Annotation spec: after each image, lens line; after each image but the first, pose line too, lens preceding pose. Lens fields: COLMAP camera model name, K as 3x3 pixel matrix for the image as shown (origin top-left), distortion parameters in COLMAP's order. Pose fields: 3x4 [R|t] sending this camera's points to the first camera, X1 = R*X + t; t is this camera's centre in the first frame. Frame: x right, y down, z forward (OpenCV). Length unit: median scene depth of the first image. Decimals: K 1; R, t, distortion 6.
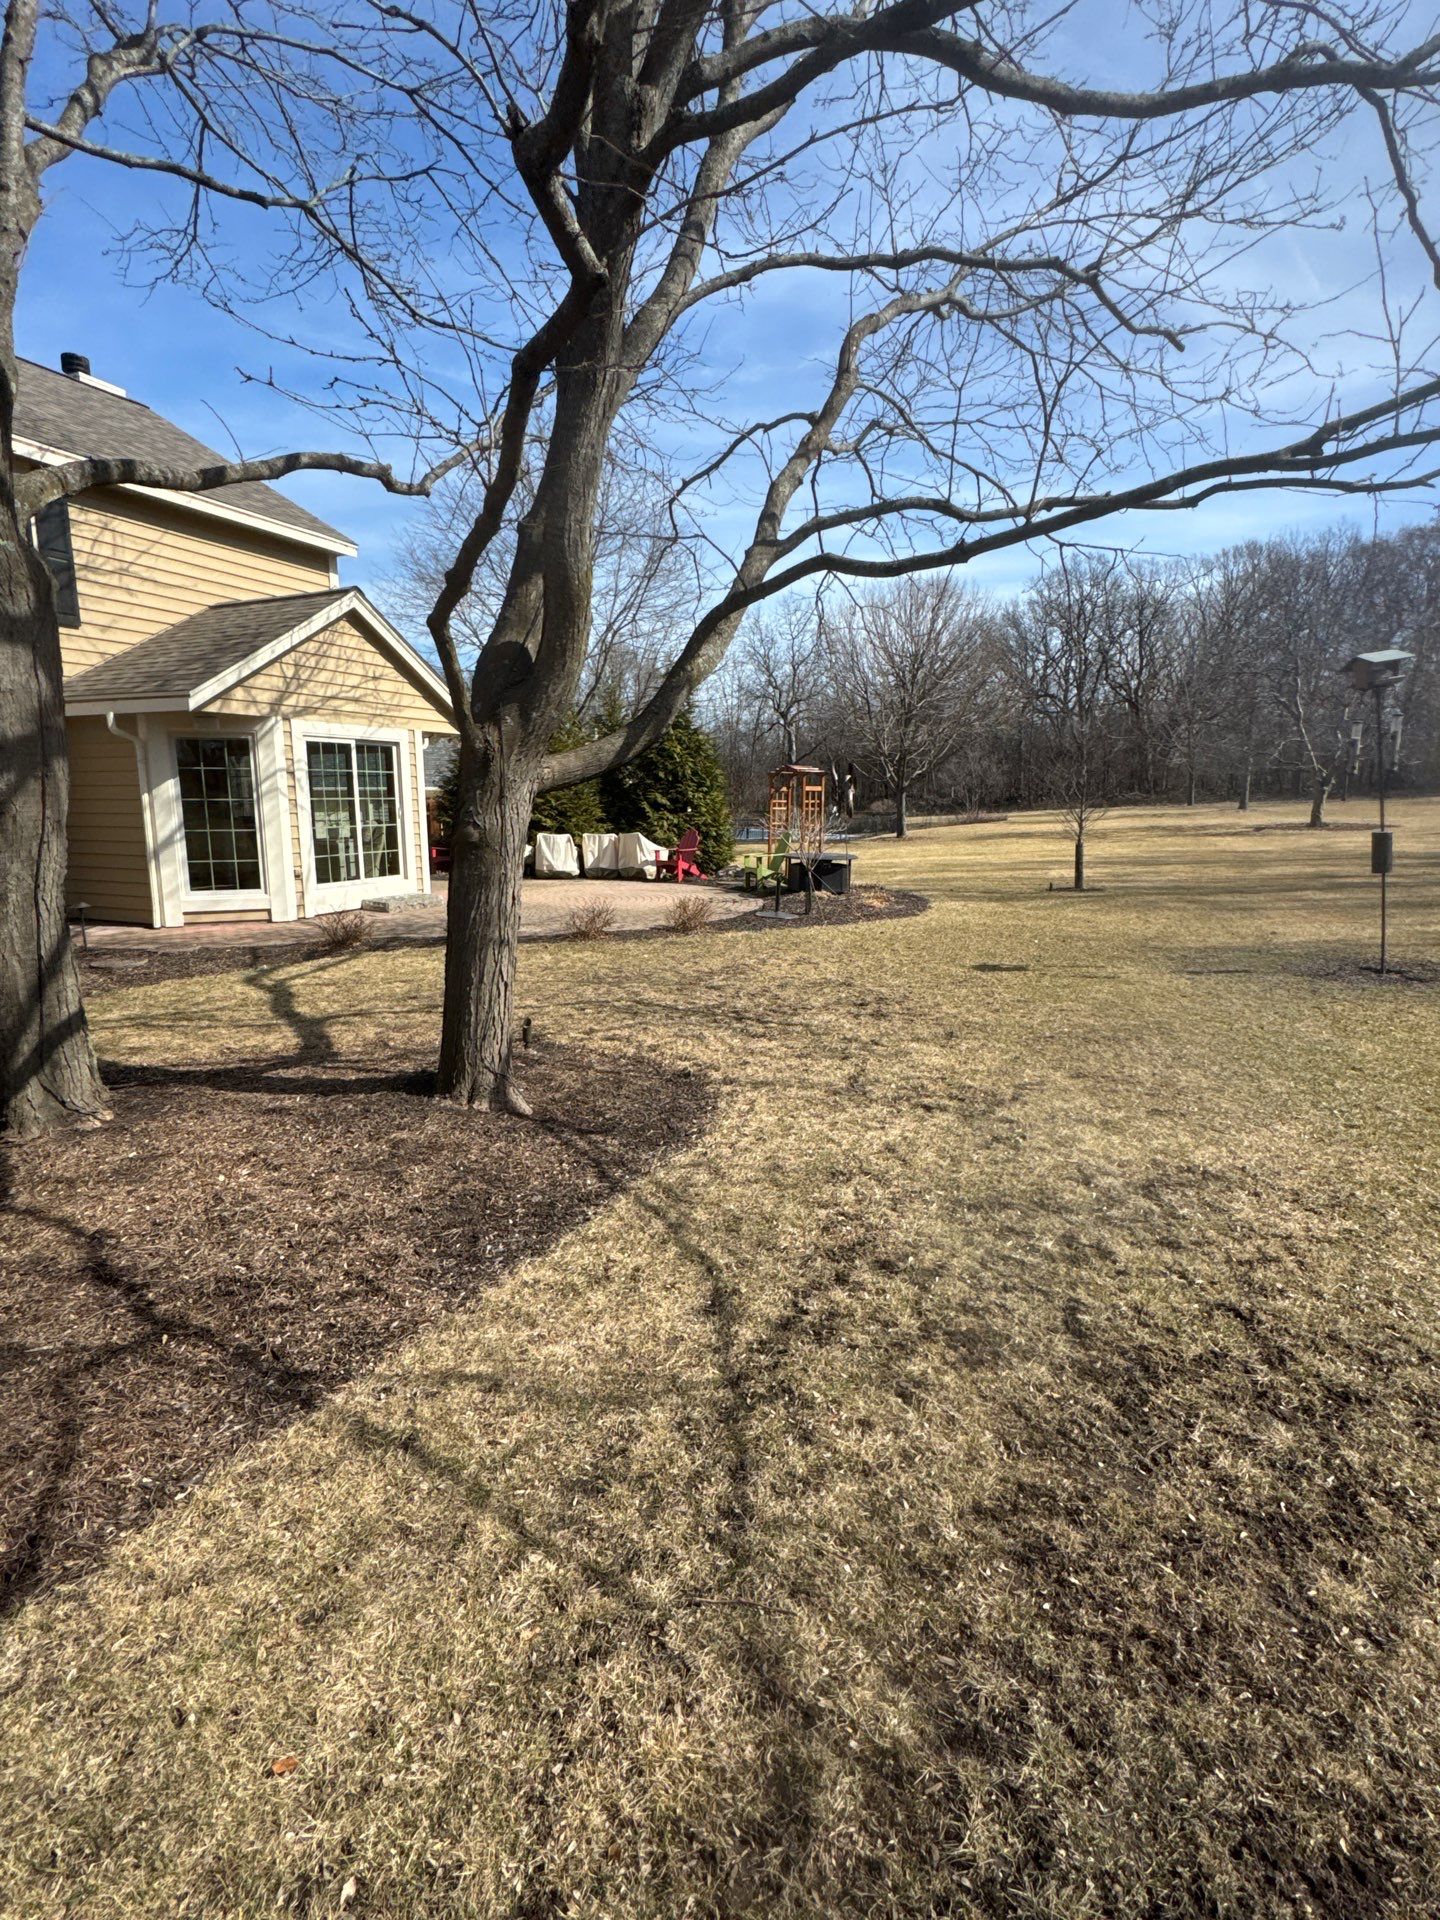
lens RADIAL K [[944.5, 0, 720.0], [0, 944.5, 960.0], [0, 0, 1]] dist [0.001832, 0.000102]
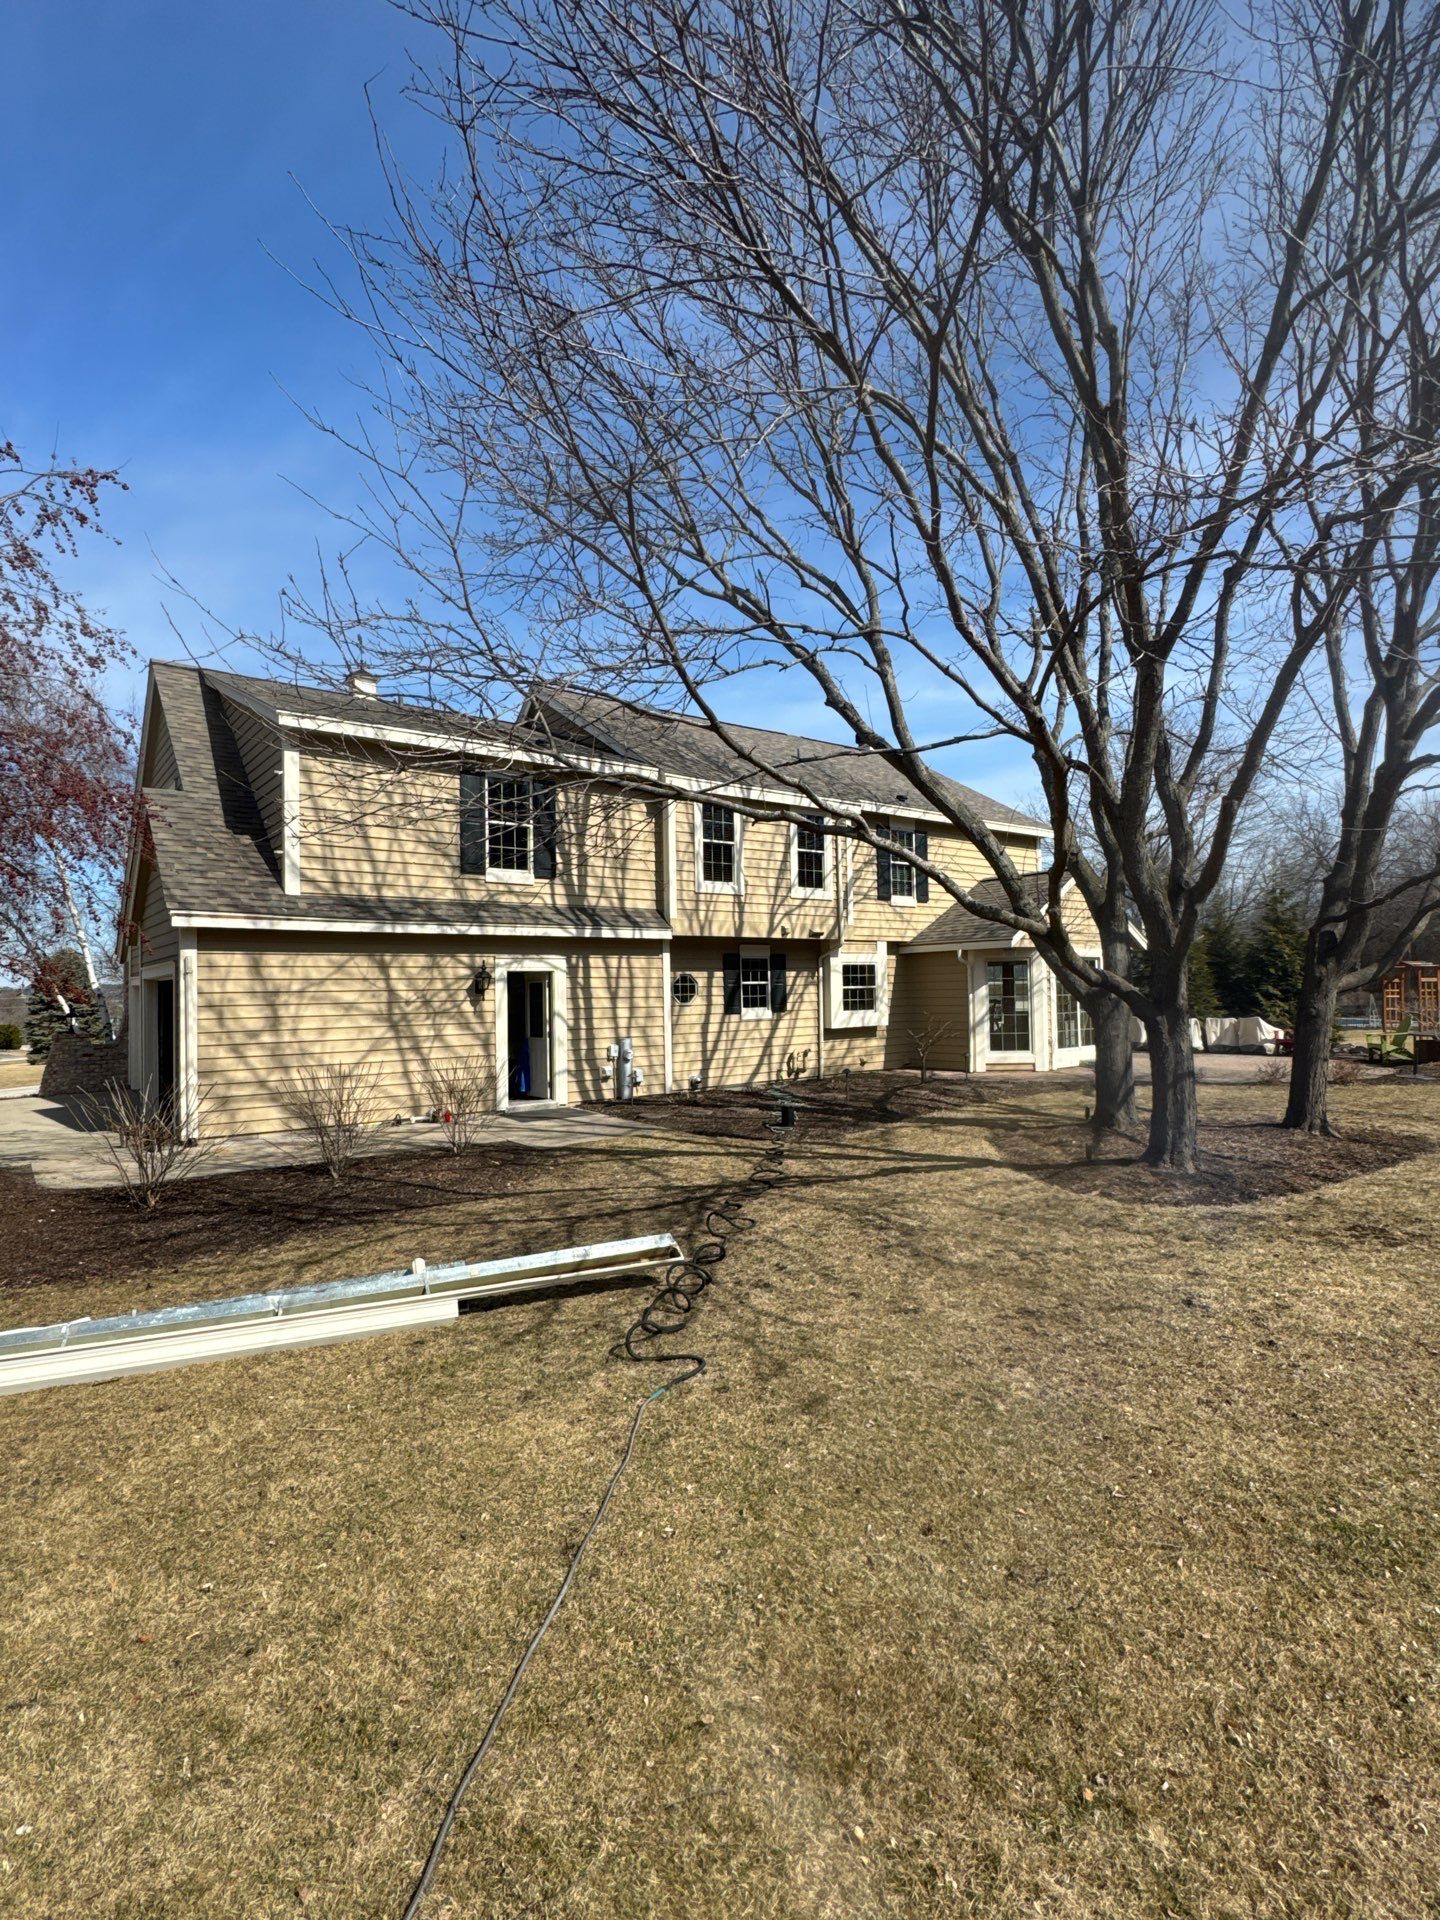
lens RADIAL K [[939.6, 0, 726.9], [0, 939.6, 959.9], [0, 0, 1]] dist [-0.001887, 0.000966]
pose [[0.877100, -0.032506, -0.479206, -0.362089], [-0.064045, 0.980883, -0.183759, 0.227816], [0.476018, 0.191866, 0.858251, -1.474780]]
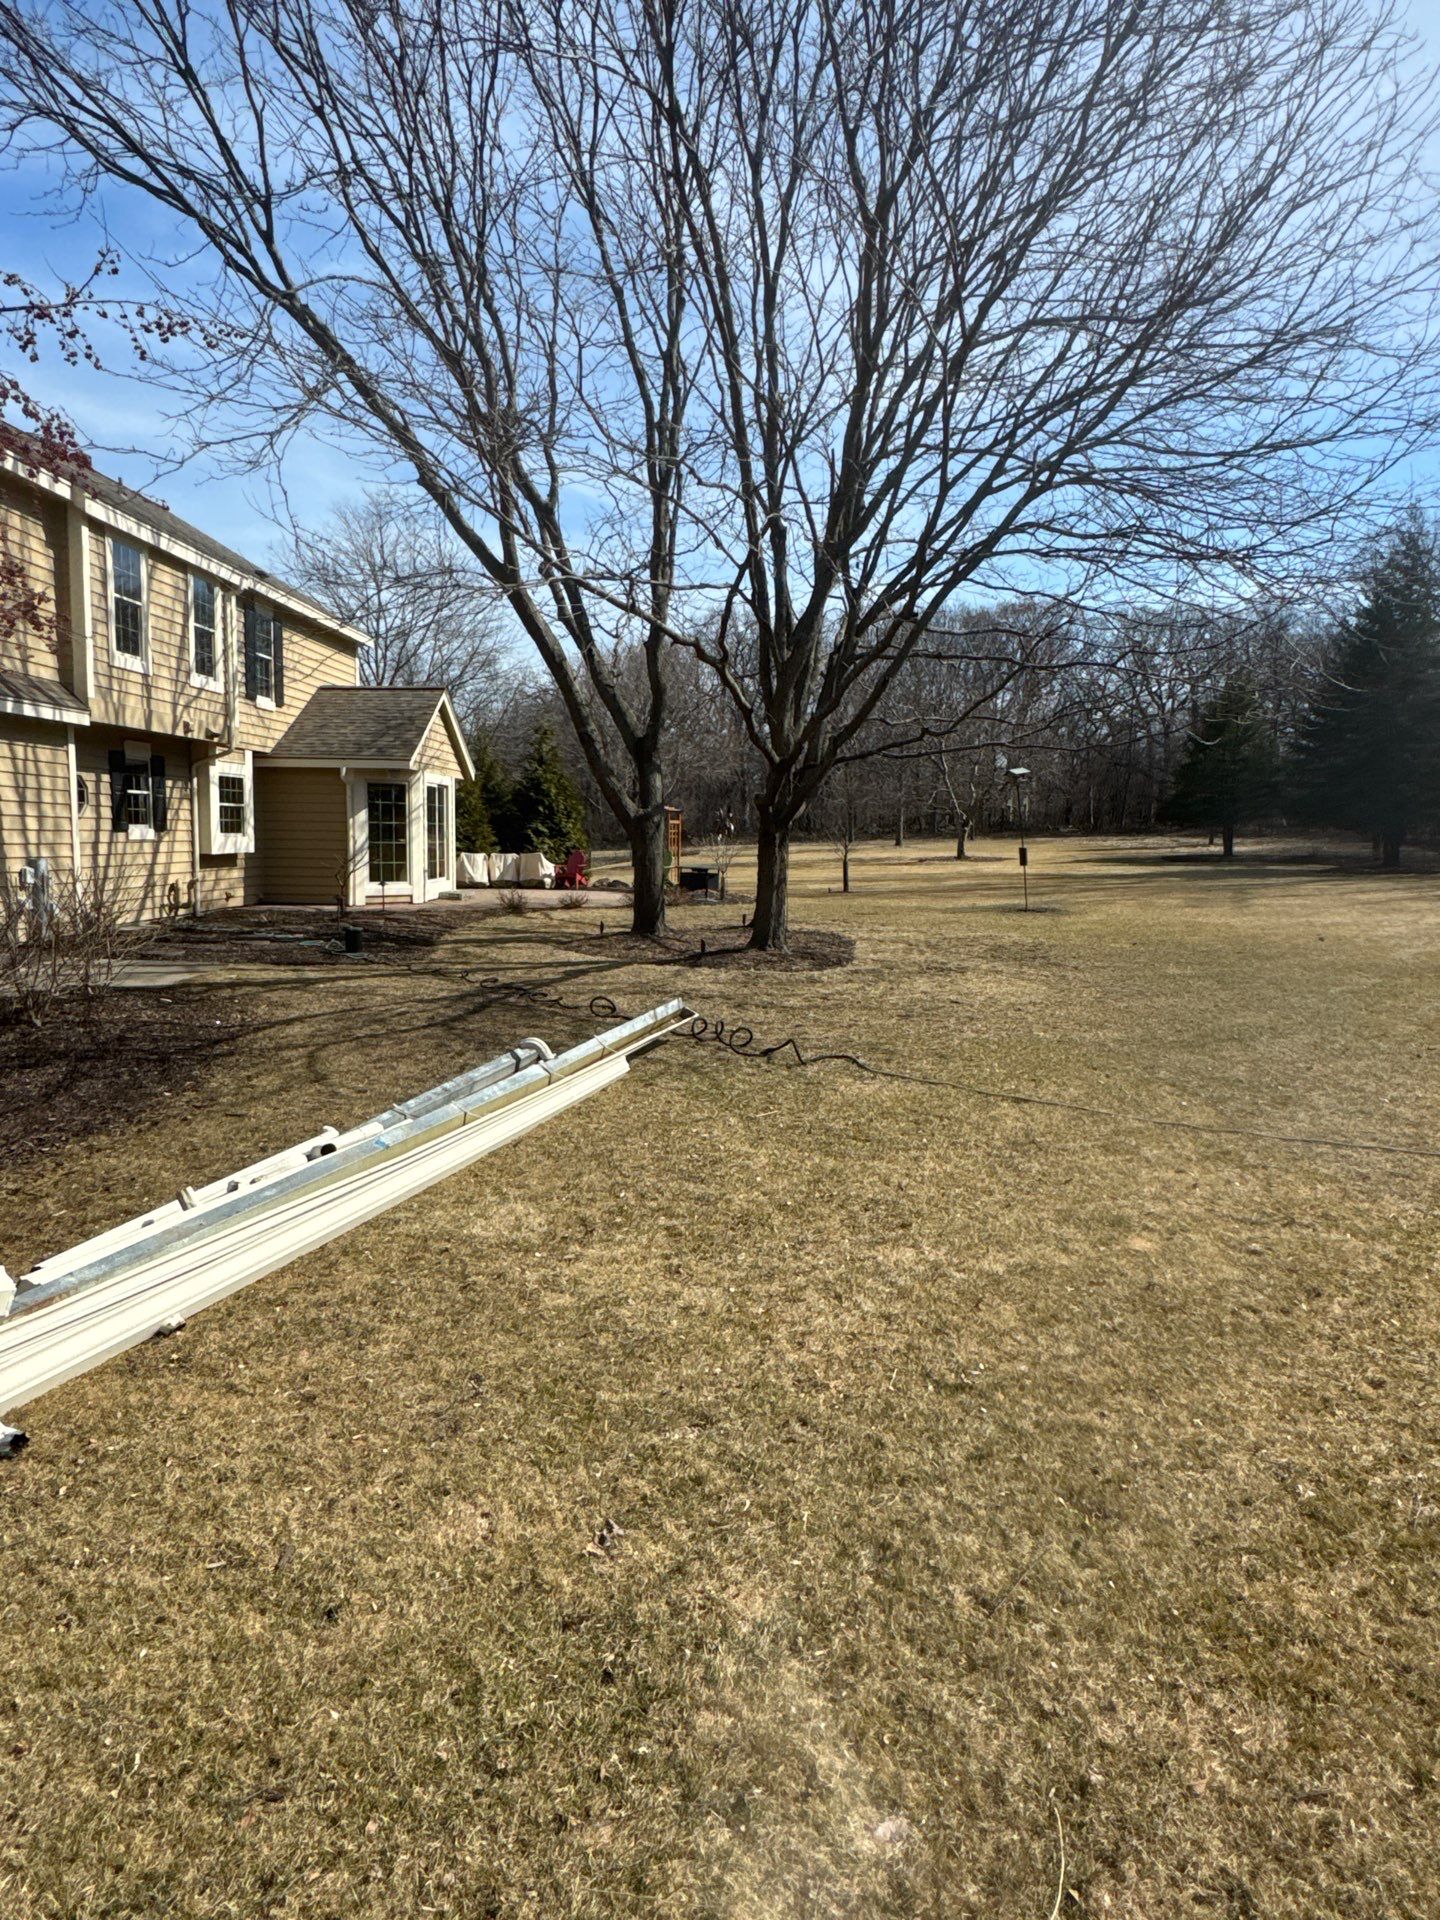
lens RADIAL K [[1182.9, 0, 713.4], [0, 1182.9, 969.8], [0, 0, 1]] dist [-0.003258, -0.000826]
pose [[0.929703, -0.026648, 0.367344, -1.623099], [0.046859, 0.997832, -0.046208, 0.396936], [-0.365316, 0.060173, 0.928937, -2.098975]]
